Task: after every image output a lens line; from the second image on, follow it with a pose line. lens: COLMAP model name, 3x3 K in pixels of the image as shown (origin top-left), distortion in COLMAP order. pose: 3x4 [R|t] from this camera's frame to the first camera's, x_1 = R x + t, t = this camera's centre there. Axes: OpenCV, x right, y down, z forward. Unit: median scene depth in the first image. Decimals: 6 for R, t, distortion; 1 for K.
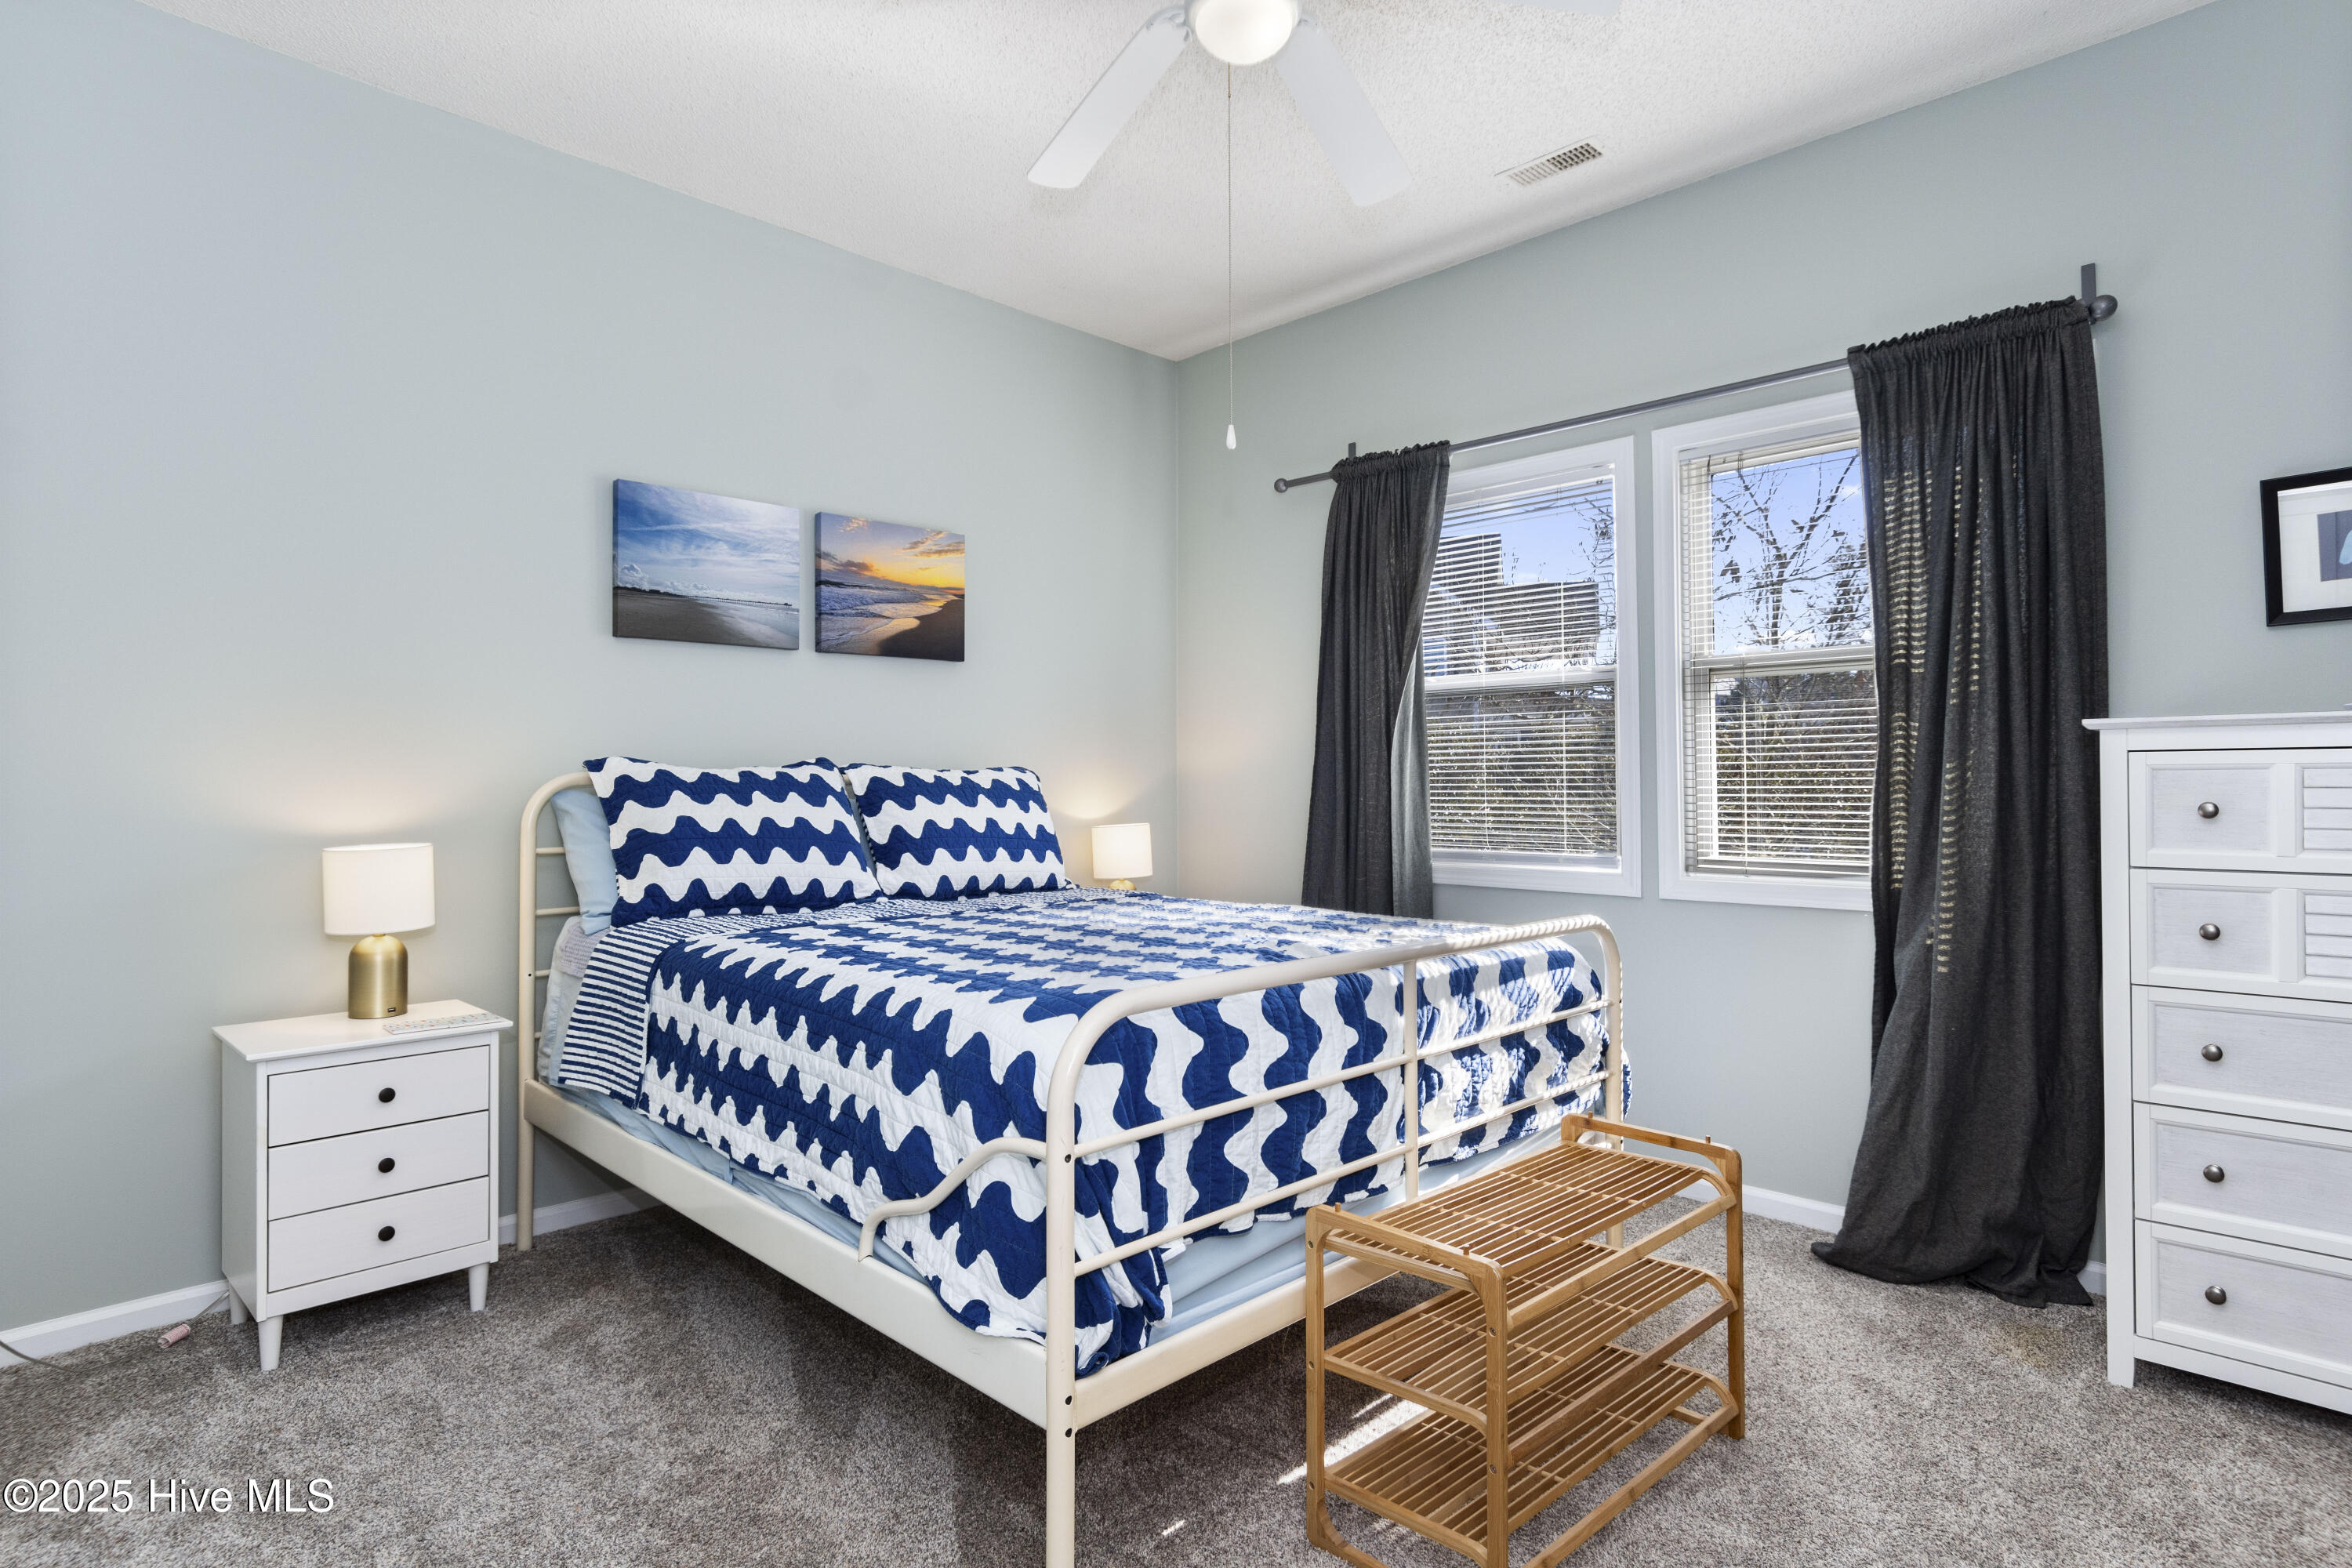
lens RADIAL K [[1240.9, 0, 1176.0], [0, 1240.9, 784.0], [0, 0, 1]] dist [0.010927, -0.001019]
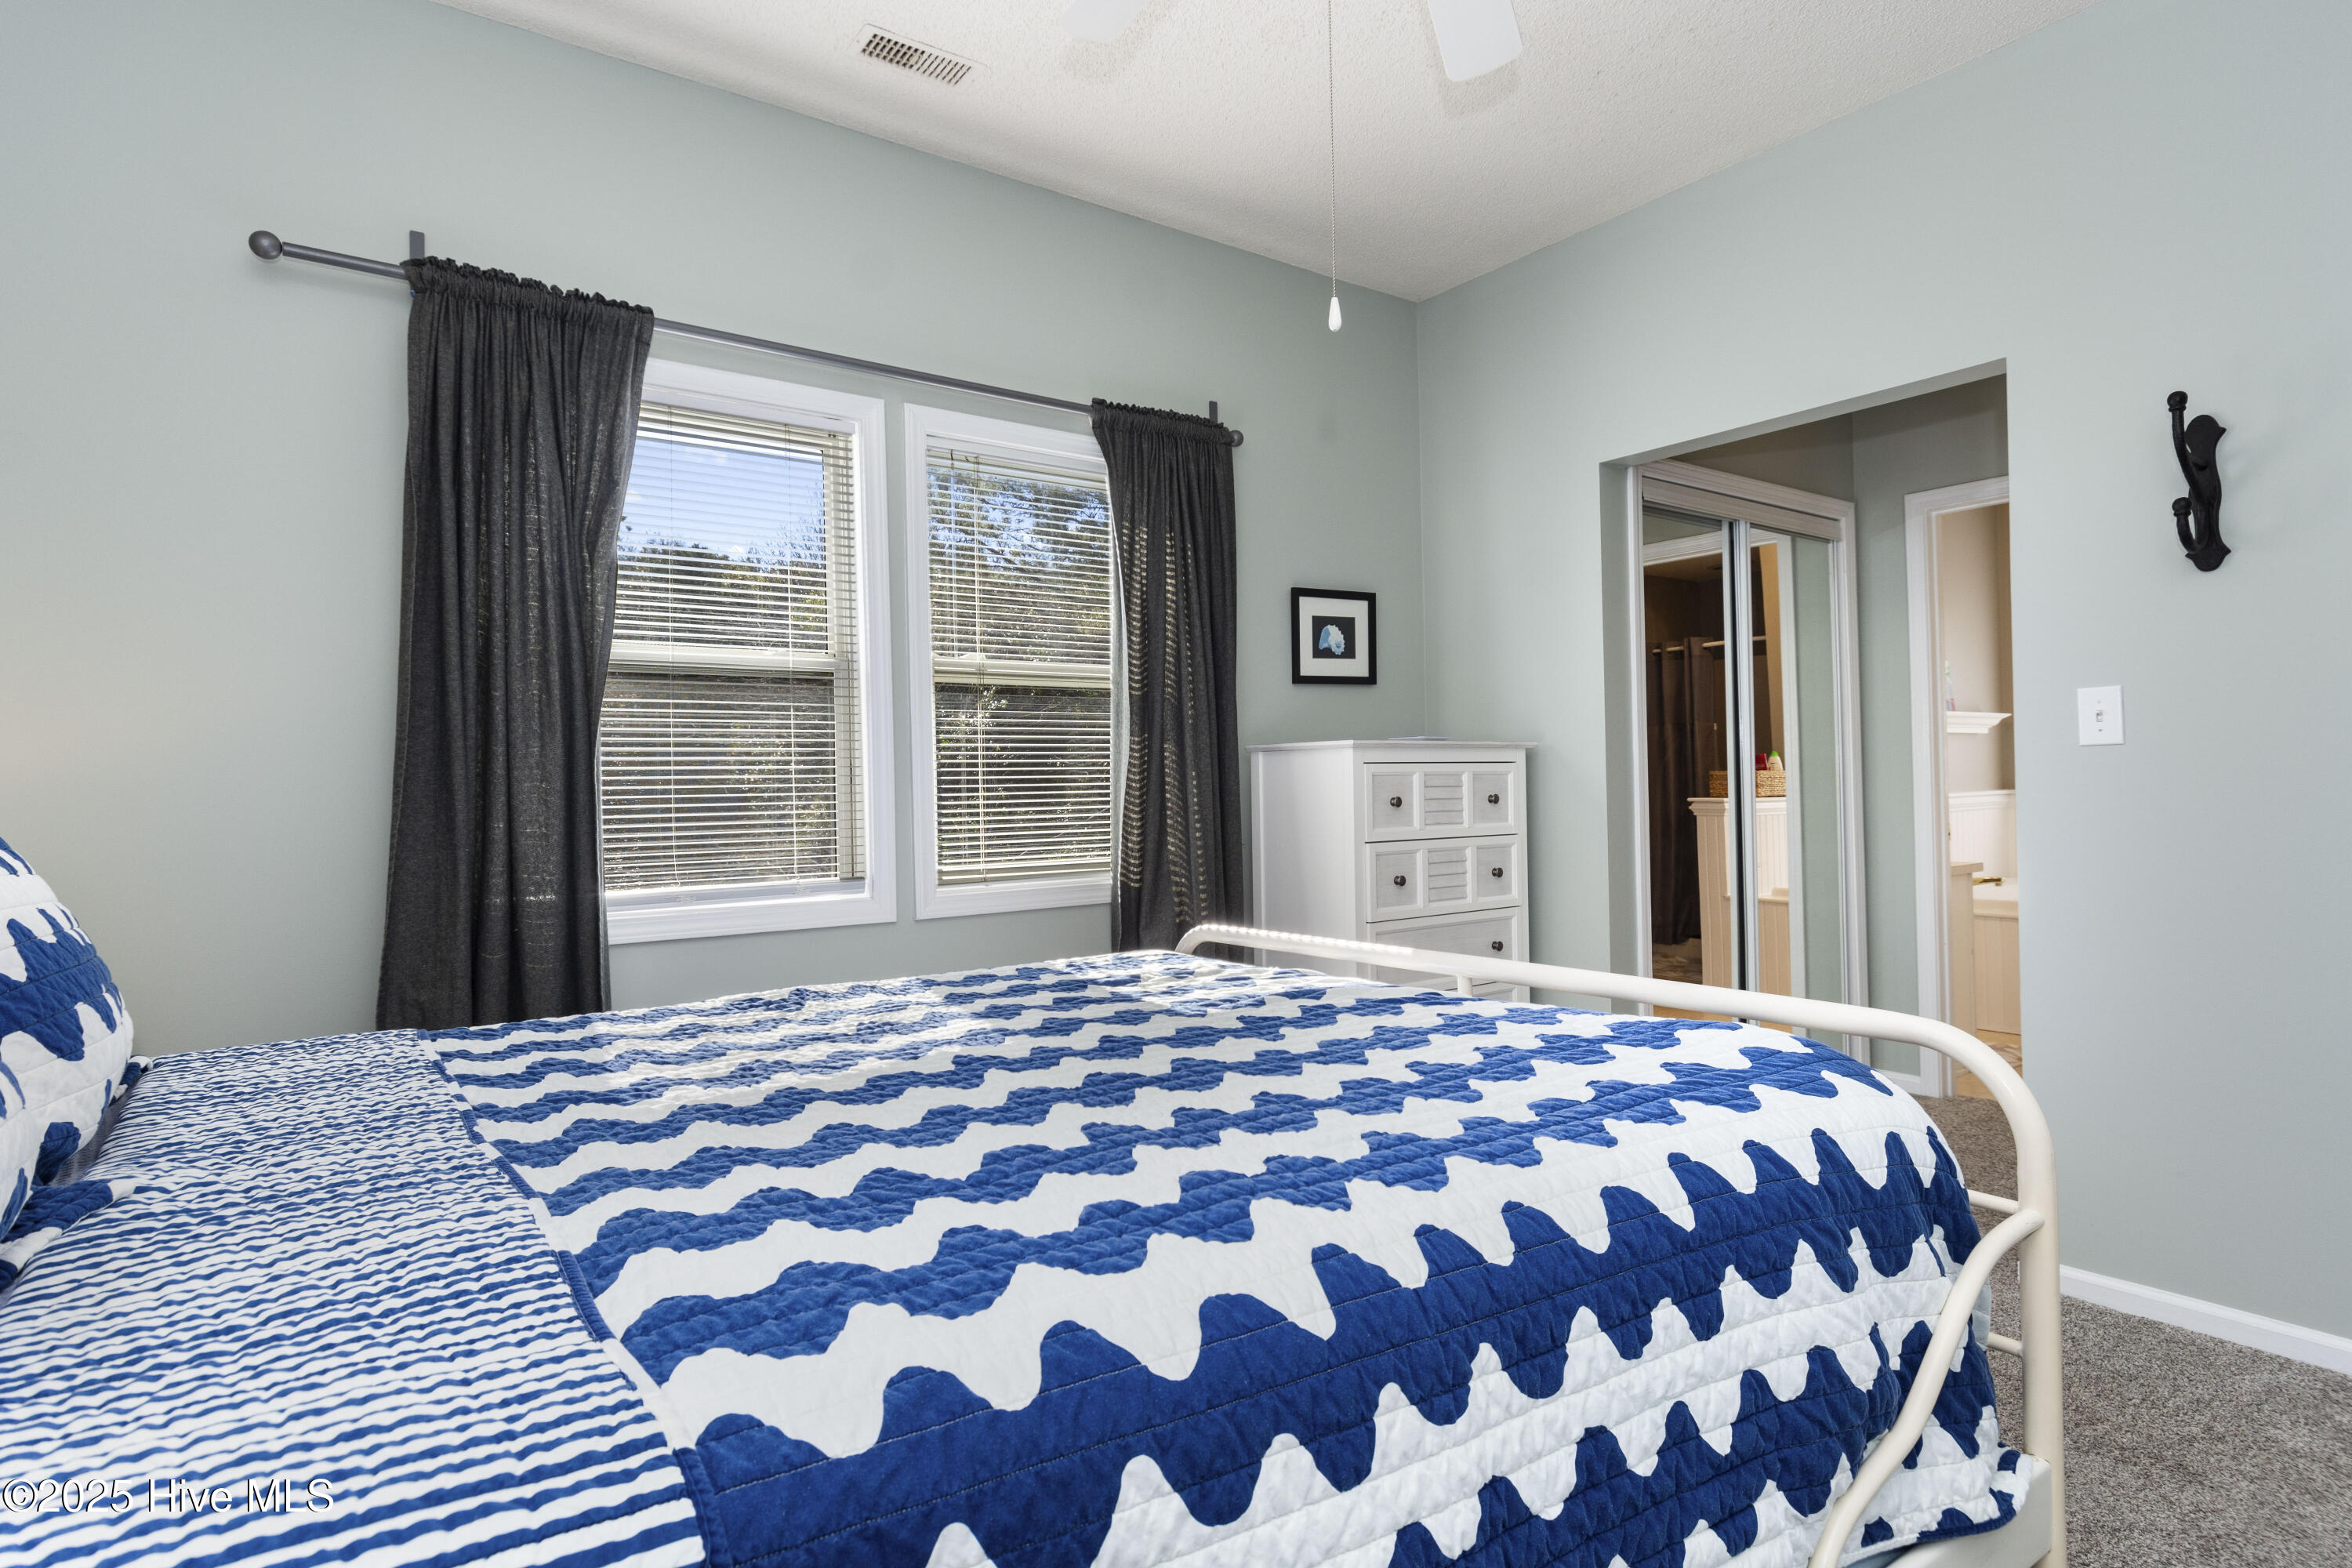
lens RADIAL K [[1240.9, 0, 1176.0], [0, 1240.9, 784.0], [0, 0, 1]] dist [0.010927, -0.001019]
pose [[0.170193, 0.004390, 0.985401, -0.489710], [0.016127, 0.999844, -0.007240, 0.003732], [-0.985279, 0.017124, 0.170096, 0.677149]]
